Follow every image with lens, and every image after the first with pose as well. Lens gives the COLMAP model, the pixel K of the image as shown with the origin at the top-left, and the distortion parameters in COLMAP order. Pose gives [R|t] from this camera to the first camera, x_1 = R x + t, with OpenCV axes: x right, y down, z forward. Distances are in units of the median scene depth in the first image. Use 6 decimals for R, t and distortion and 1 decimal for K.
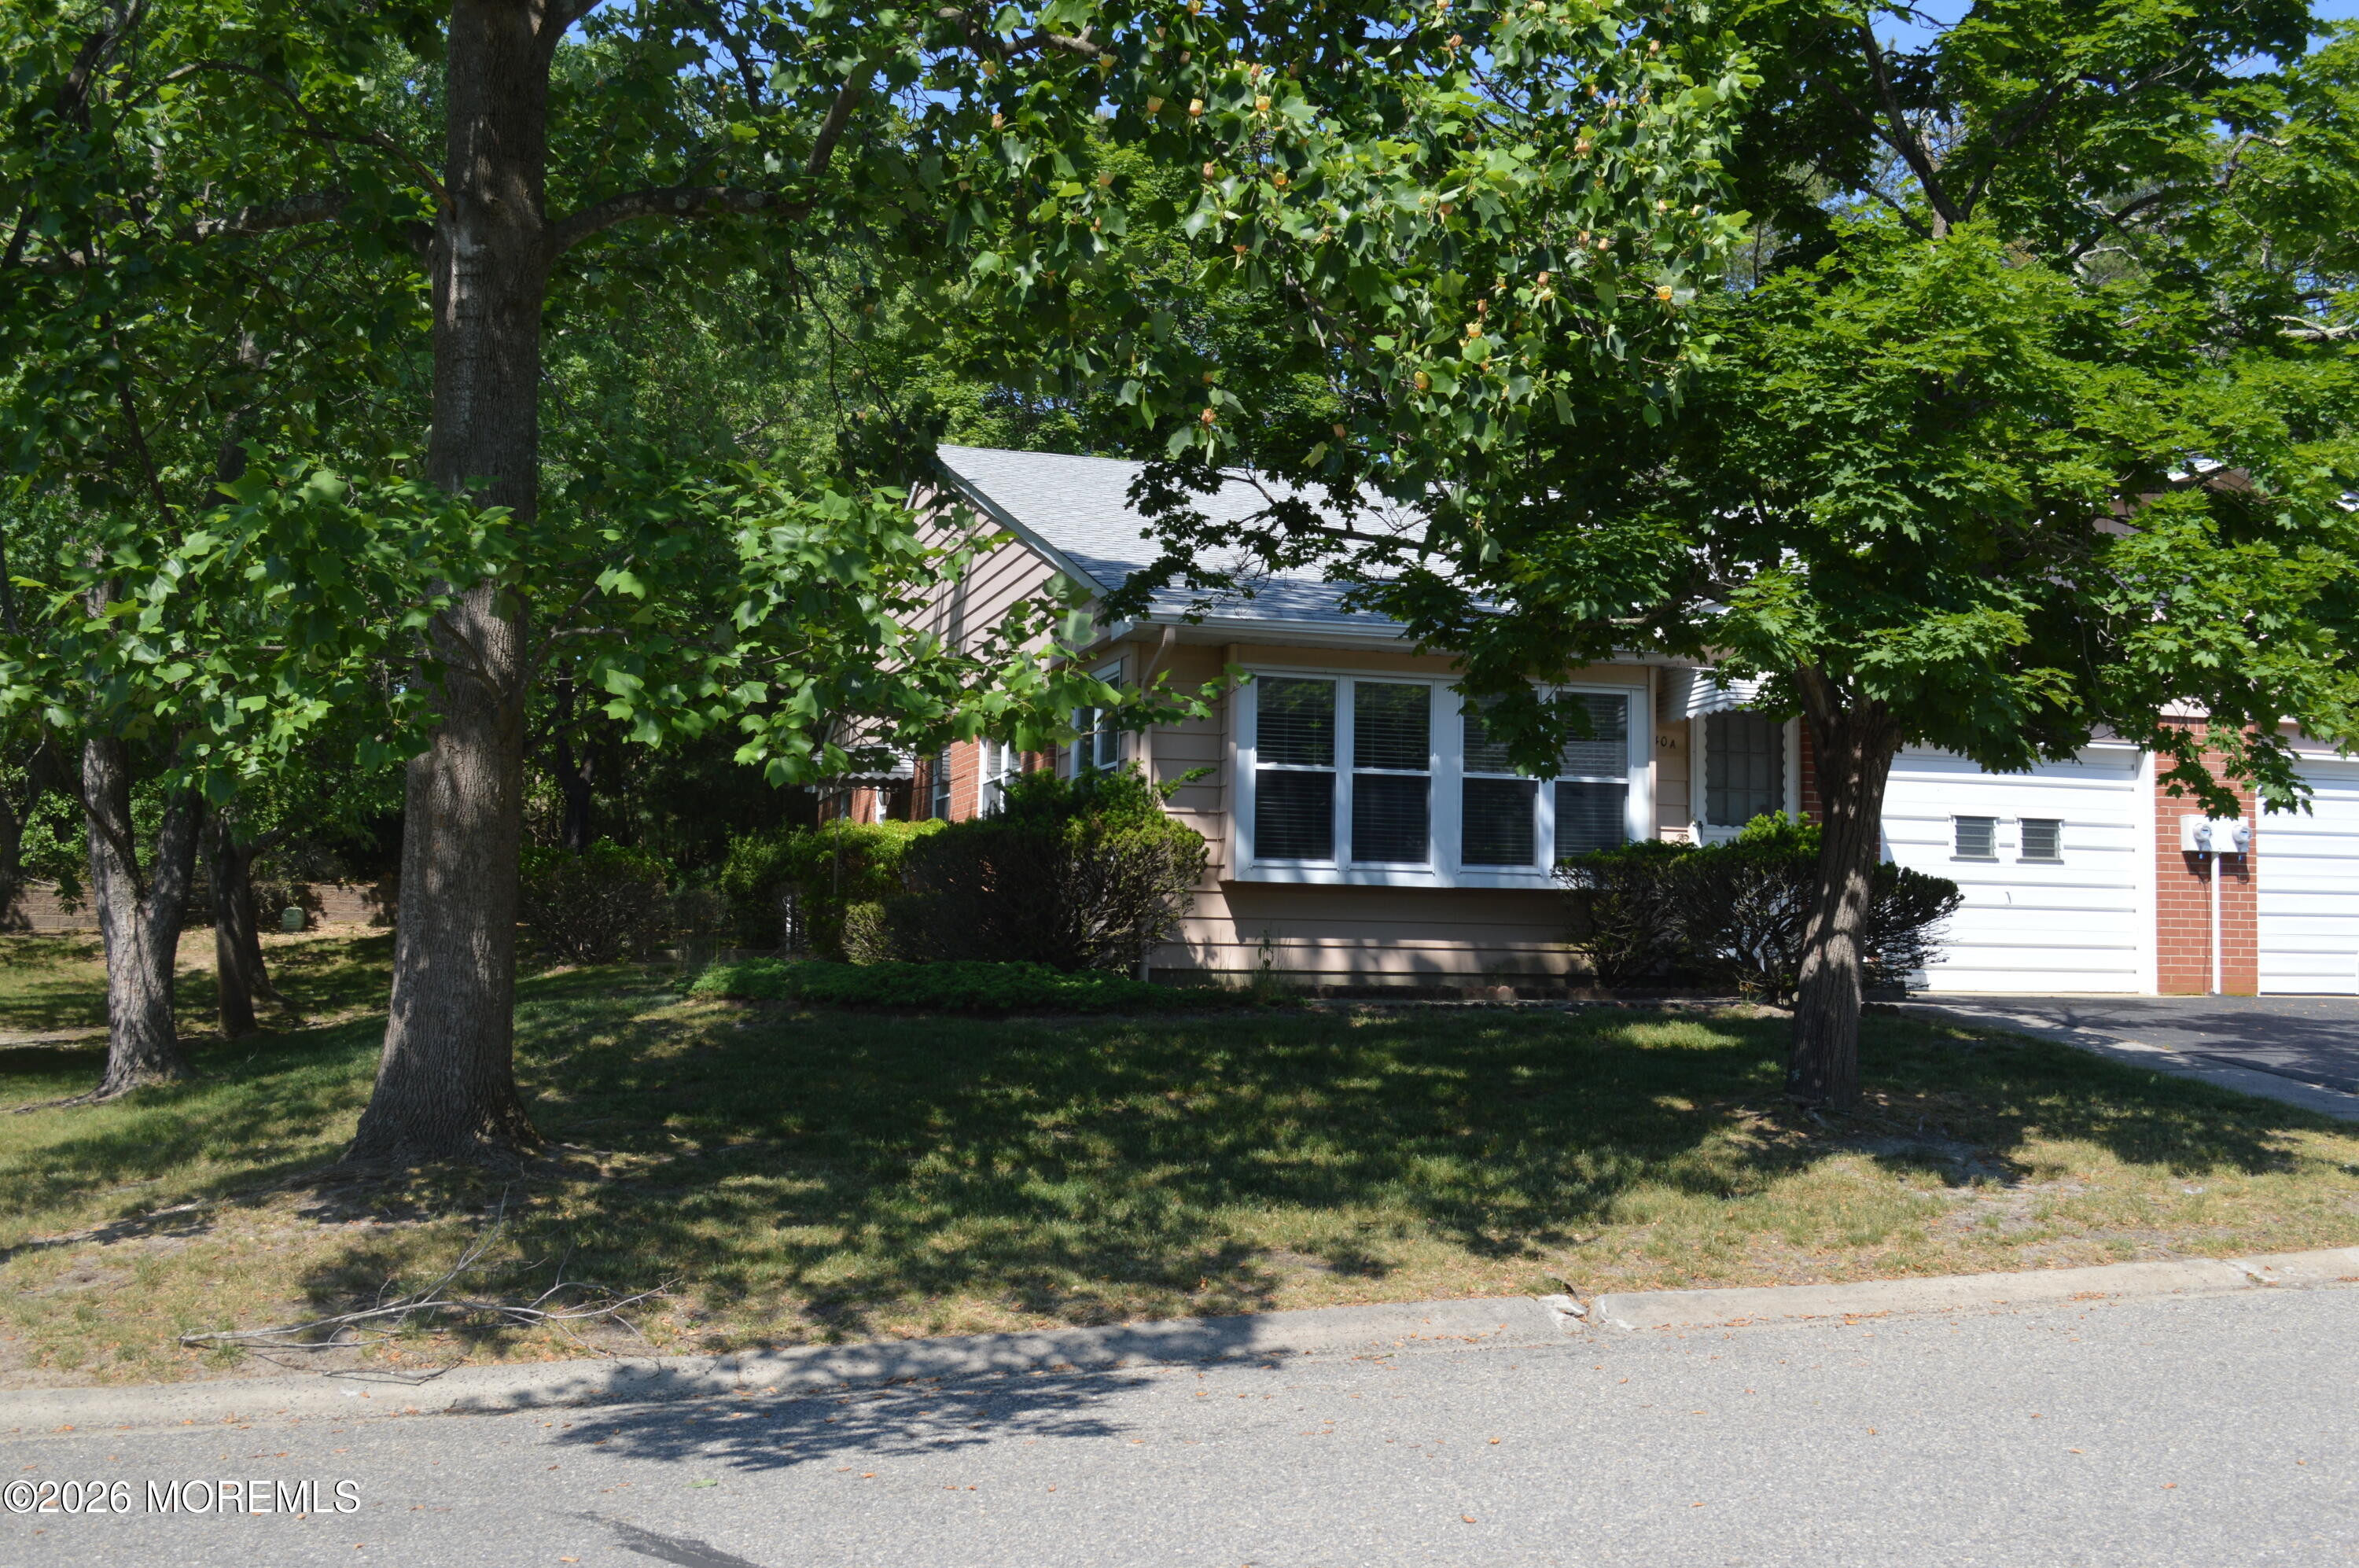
lens RADIAL K [[2458.8, 0, 1179.5], [0, 2458.8, 784.0], [0, 0, 1]] dist [-0.082859, 0.011693]
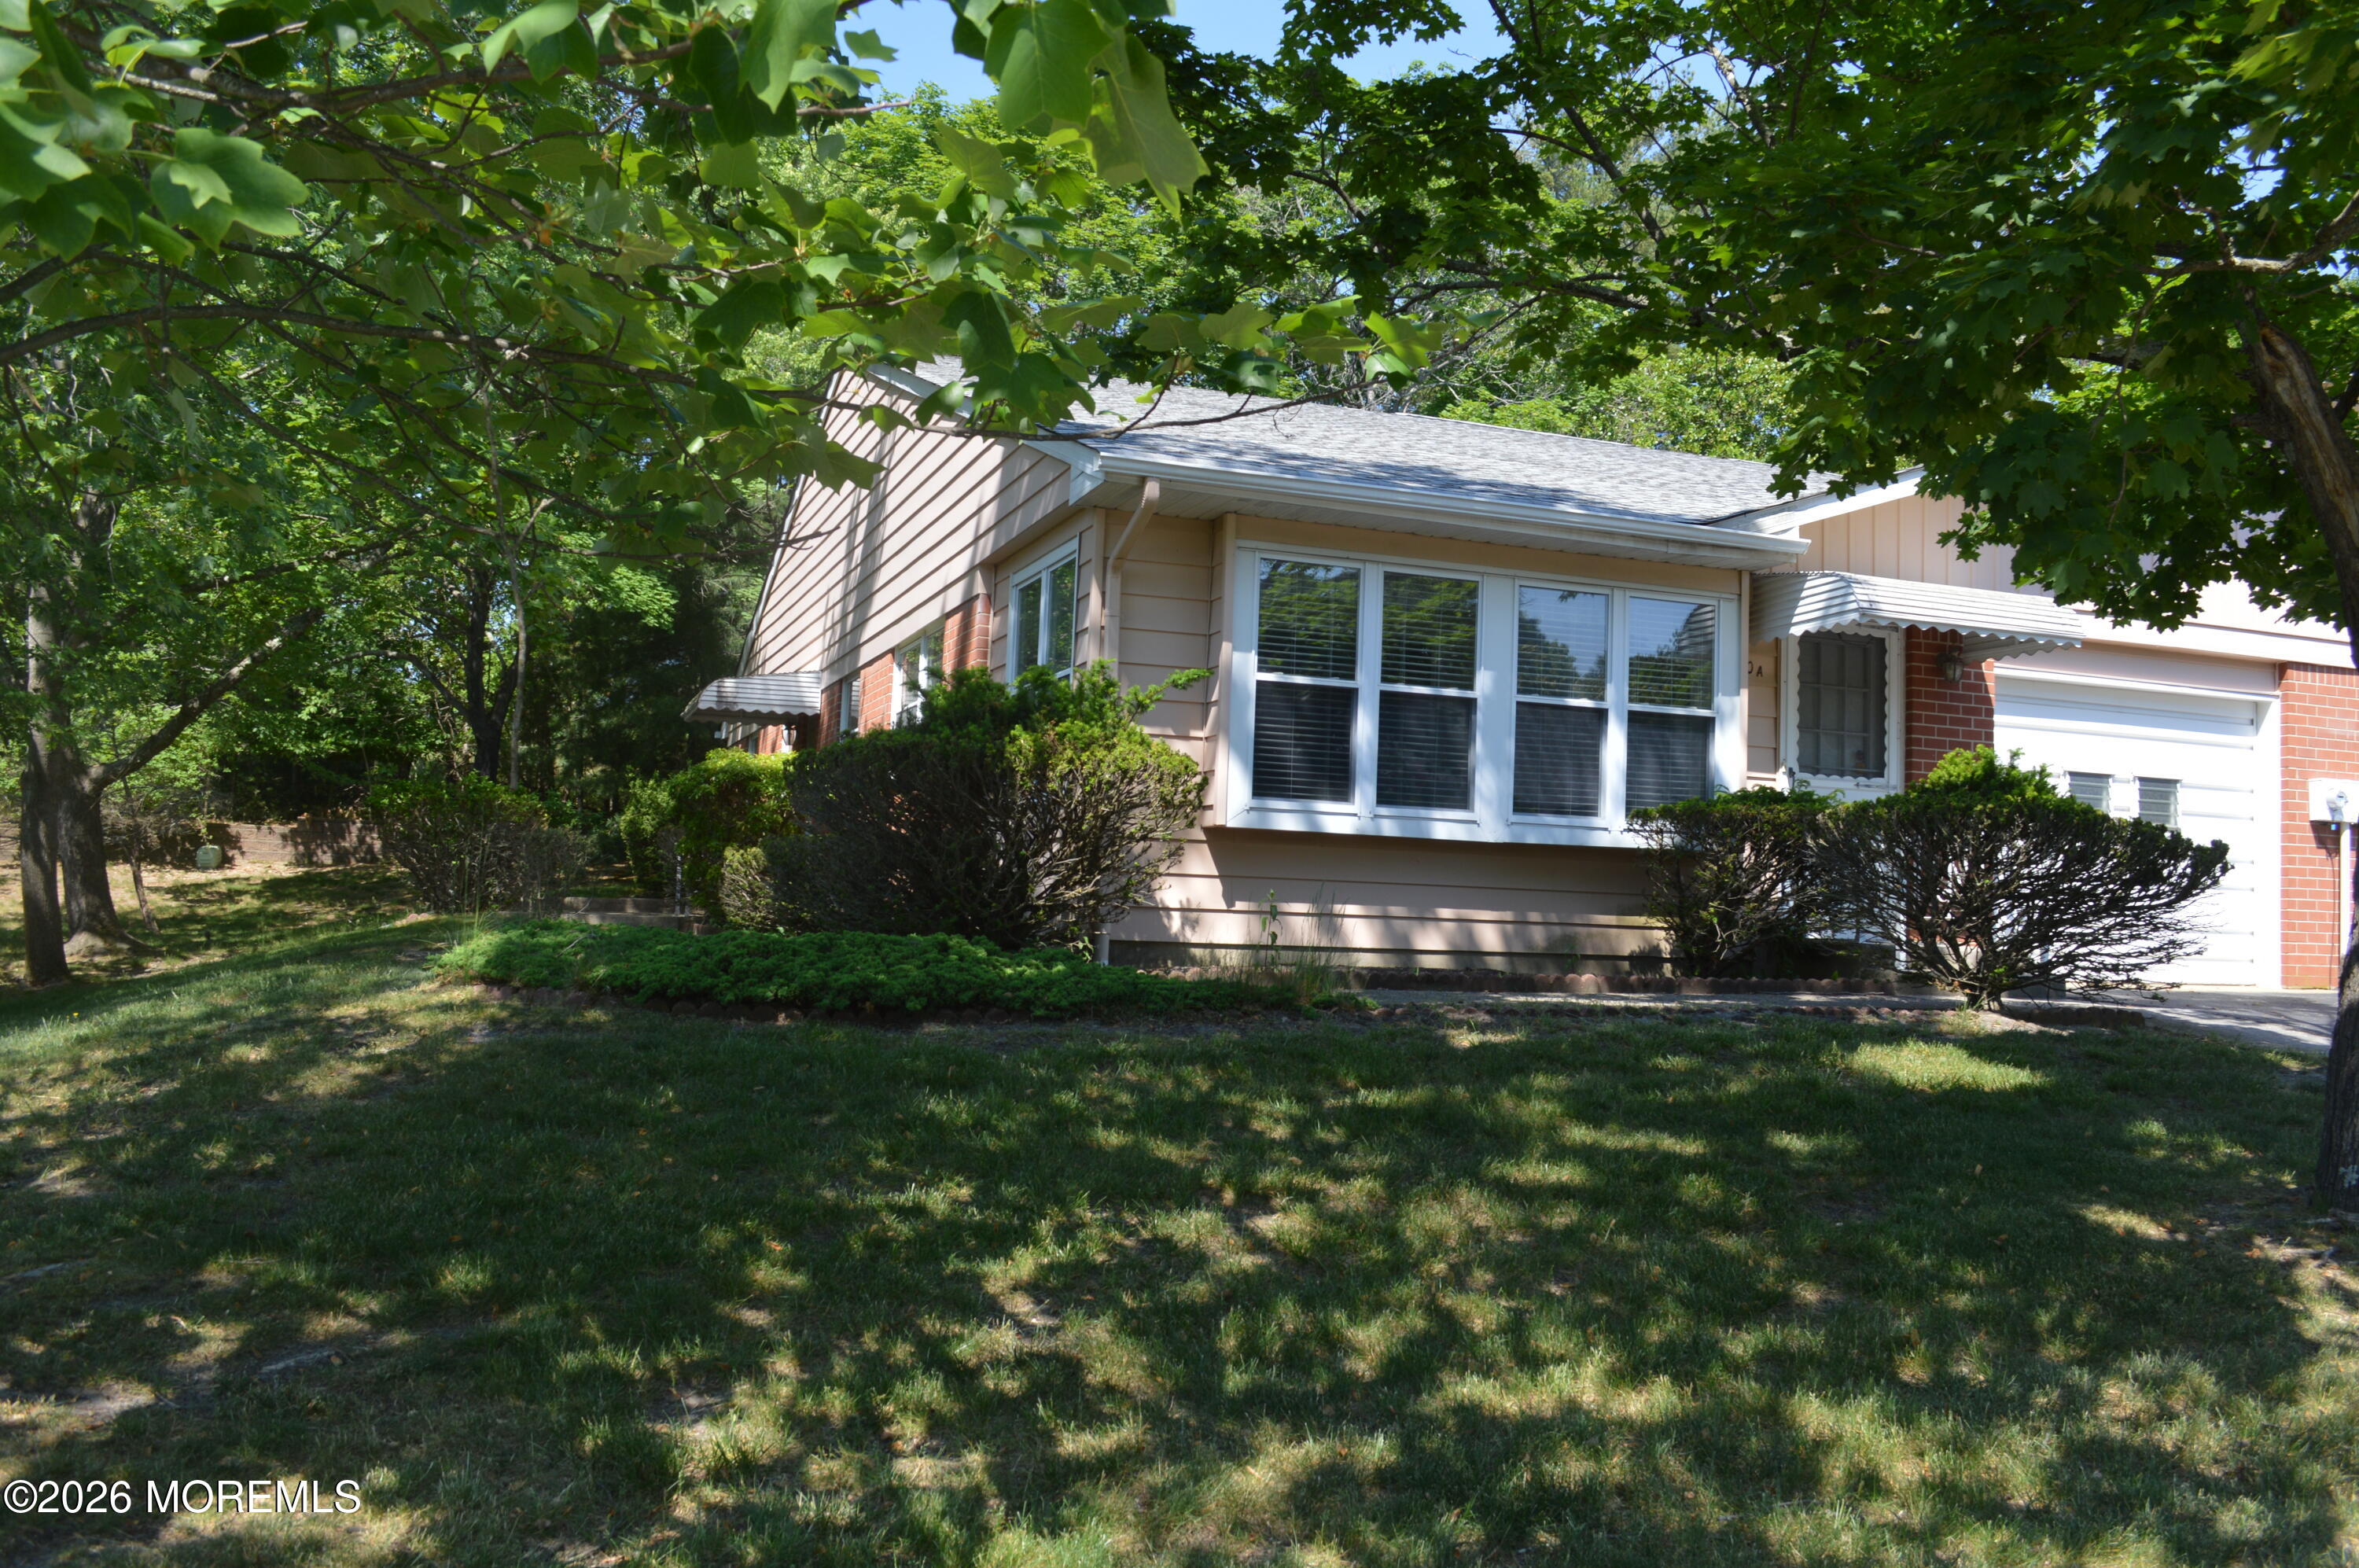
lens RADIAL K [[1939.2, 0, 1201.8], [0, 1939.2, 778.0], [0, 0, 1]] dist [-0.072784, 0.002124]
pose [[0.996941, 0.024741, 0.074137, -0.029133], [-0.024998, 0.999684, 0.002537, 0.022978], [-0.074051, -0.004383, 0.997245, 0.402207]]
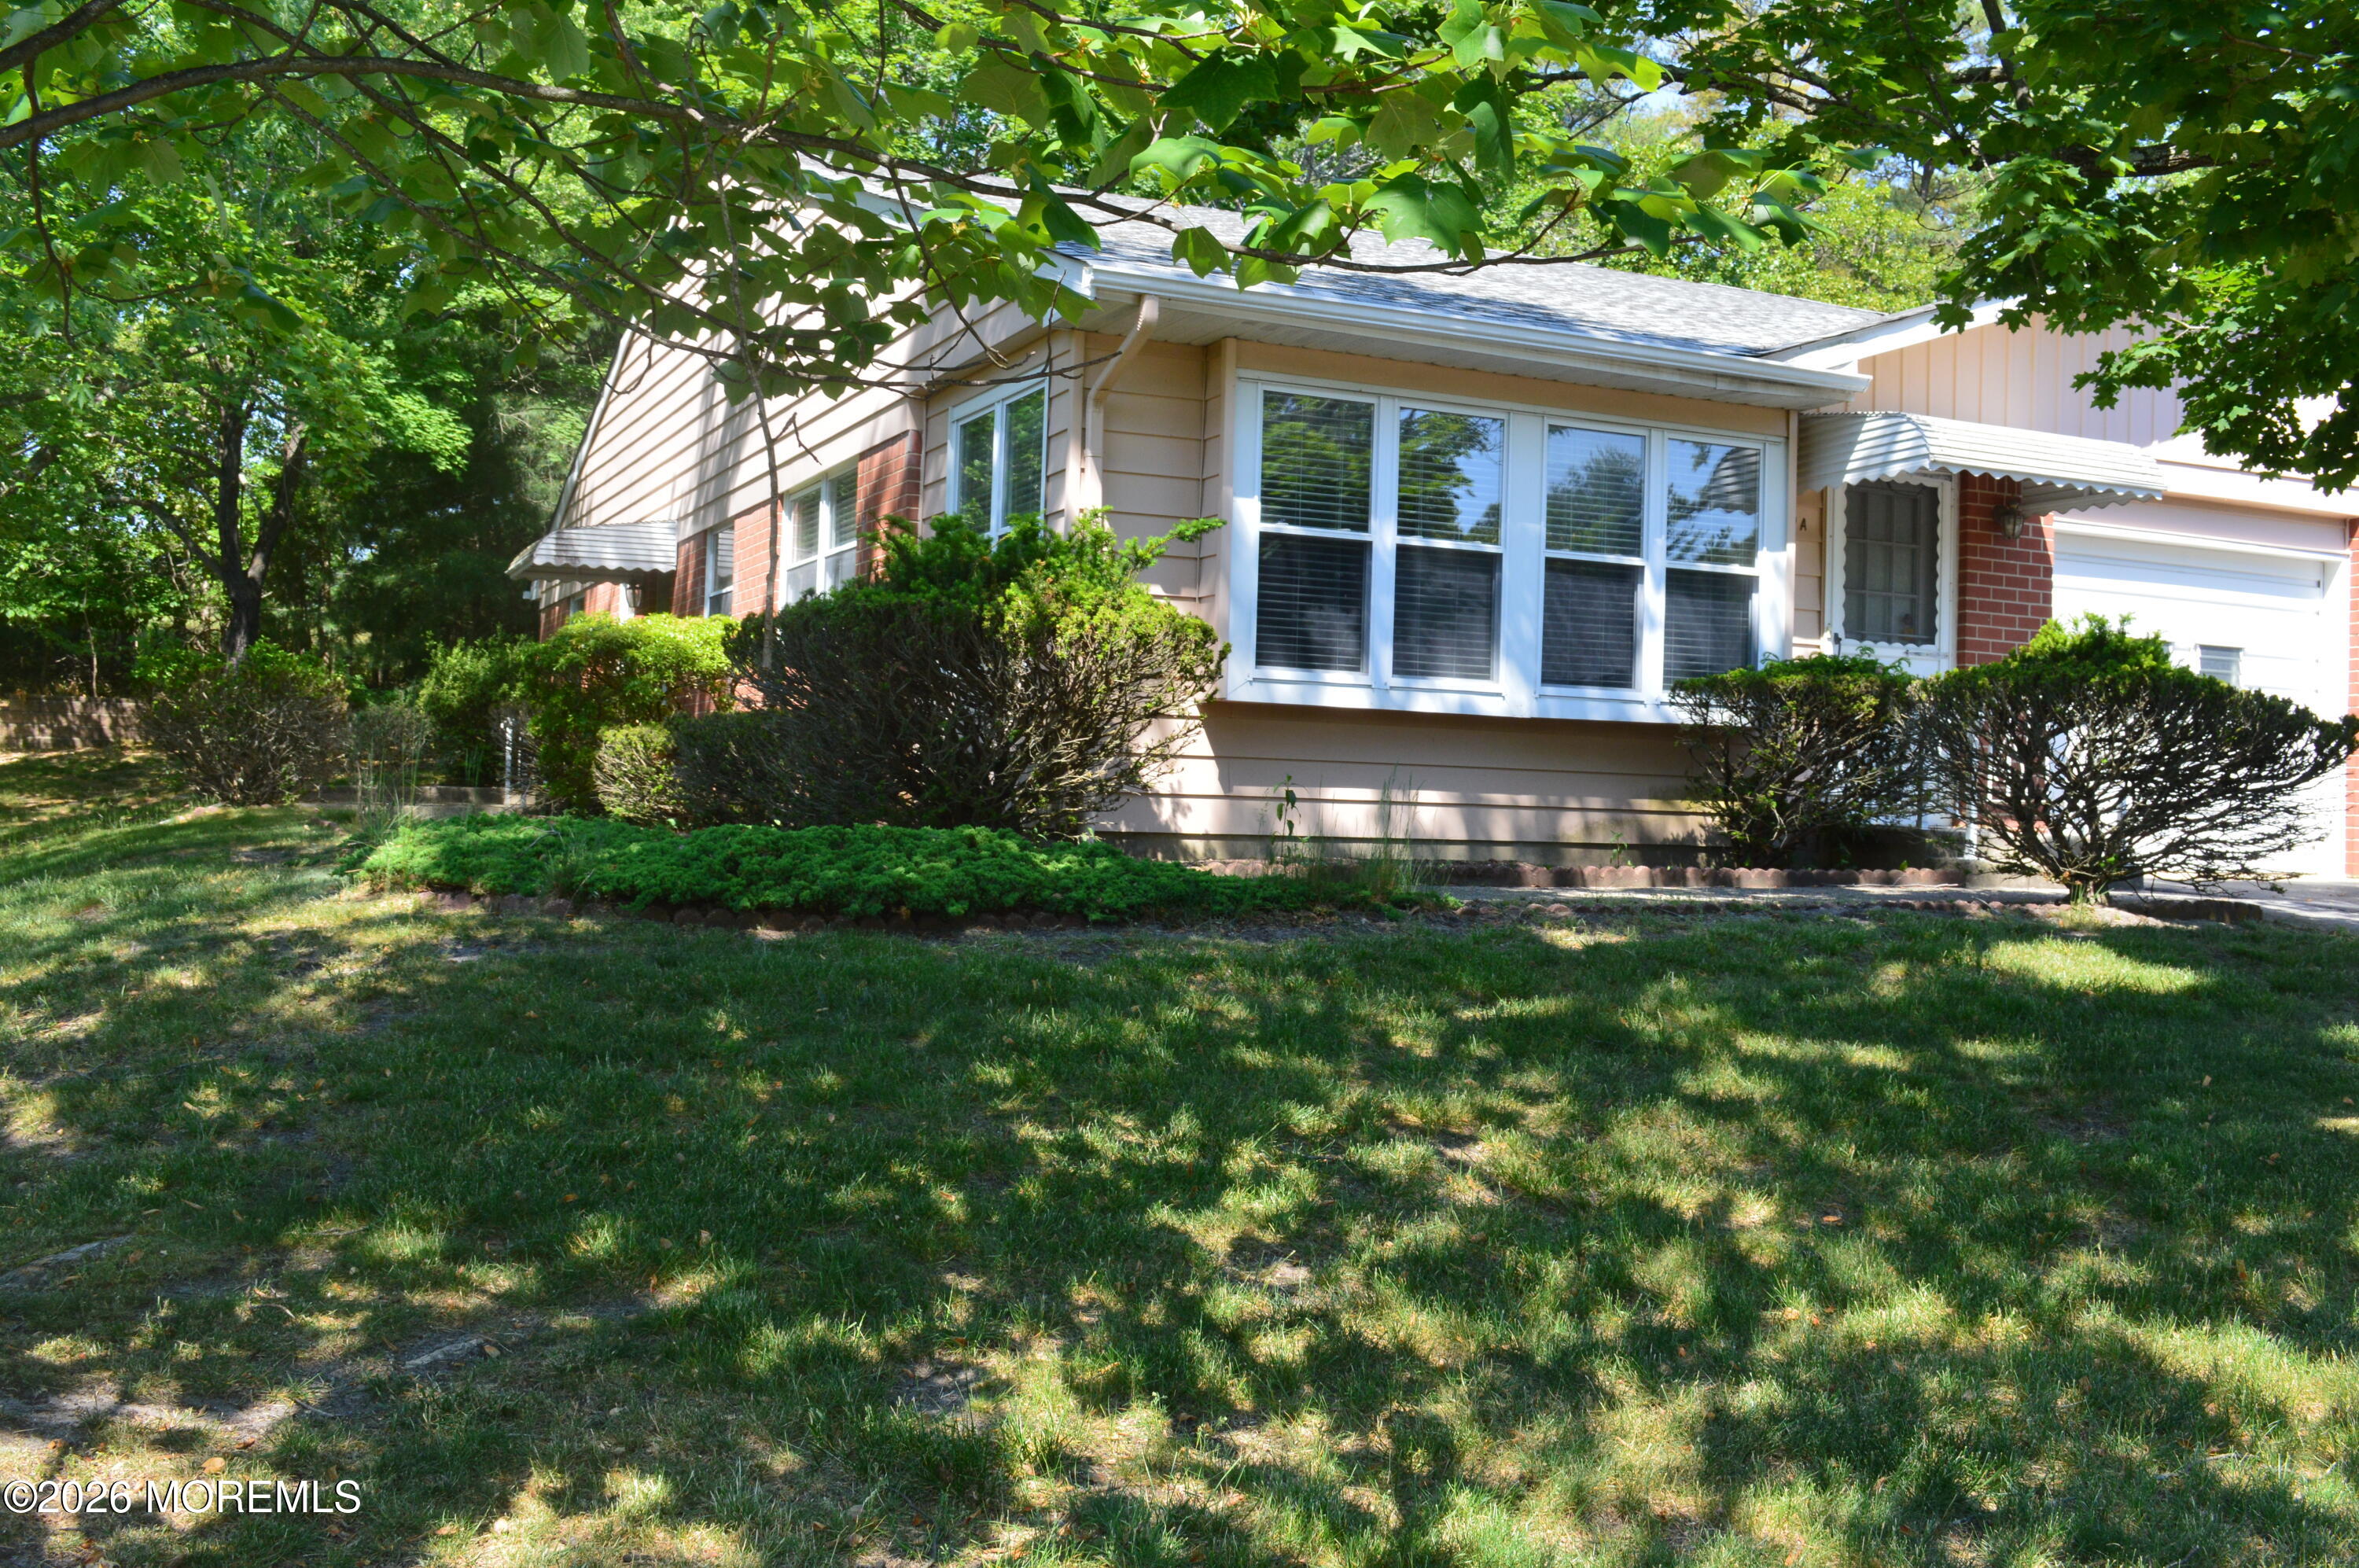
lens RADIAL K [[2192.1, 0, 1179.5], [0, 2192.1, 784.0], [0, 0, 1]] dist [-0.070258, 0.015292]
pose [[0.988391, 0.014336, 0.151253, -0.077760], [-0.024341, 0.997621, 0.064503, 0.024020], [-0.149968, -0.067436, 0.986388, 0.416170]]
